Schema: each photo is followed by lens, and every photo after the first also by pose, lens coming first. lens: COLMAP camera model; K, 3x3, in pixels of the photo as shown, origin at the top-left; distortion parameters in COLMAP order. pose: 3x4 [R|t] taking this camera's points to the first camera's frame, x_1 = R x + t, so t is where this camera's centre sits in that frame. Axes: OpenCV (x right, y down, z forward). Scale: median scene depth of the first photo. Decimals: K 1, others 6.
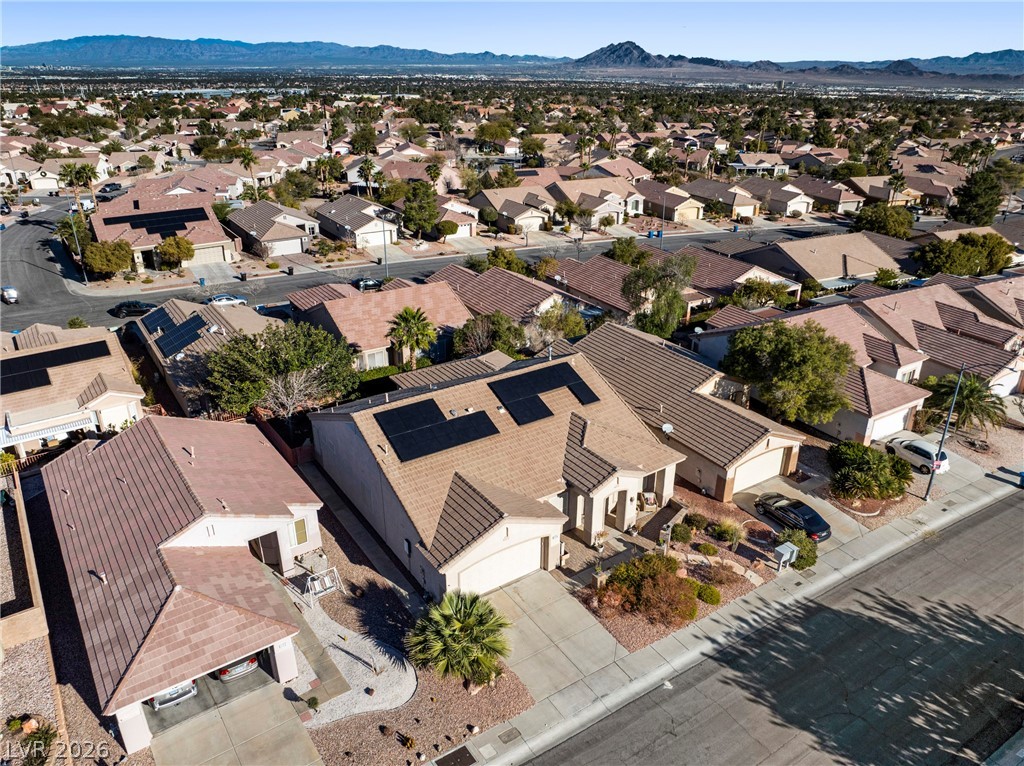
lens RADIAL K [[719.6, 0, 512.0], [0, 719.6, 383.0], [0, 0, 1]] dist [-0.045551, 0.011836]
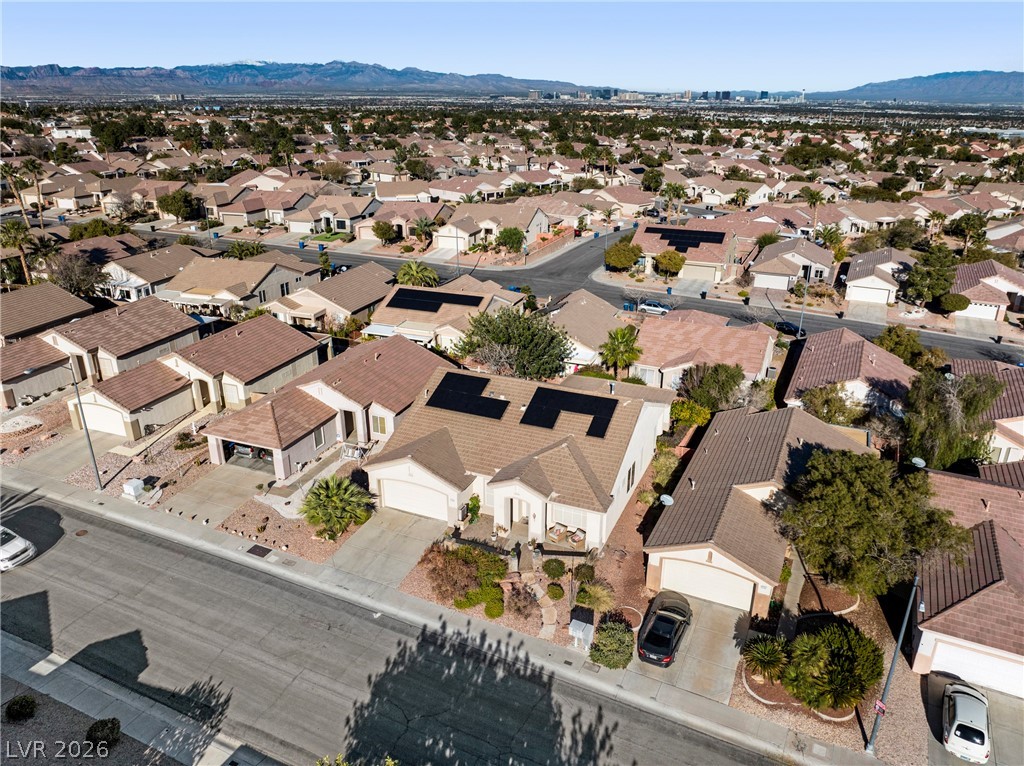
lens RADIAL K [[713.7, 0, 512.0], [0, 713.7, 383.0], [0, 0, 1]] dist [-0.034011, -0.004354]
pose [[0.531551, 0.314316, -0.786548, 0.798504], [-0.346164, 0.928124, 0.136954, -0.139540], [0.773061, 0.199477, 0.602151, 0.231272]]
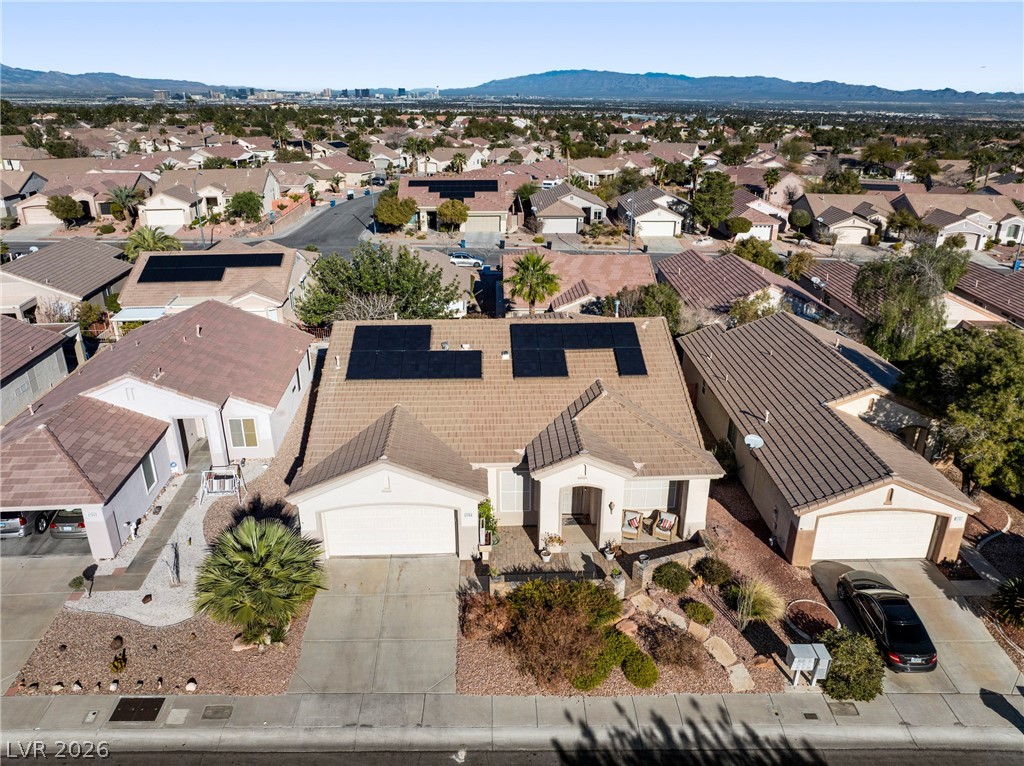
lens RADIAL K [[719.6, 0, 512.0], [0, 719.6, 383.0], [0, 0, 1]] dist [-0.045551, 0.011836]
pose [[0.852328, 0.195274, -0.485185, 0.337375], [-0.214649, 0.976561, 0.015964, 0.047042], [0.476930, 0.090538, 0.874266, 0.281736]]
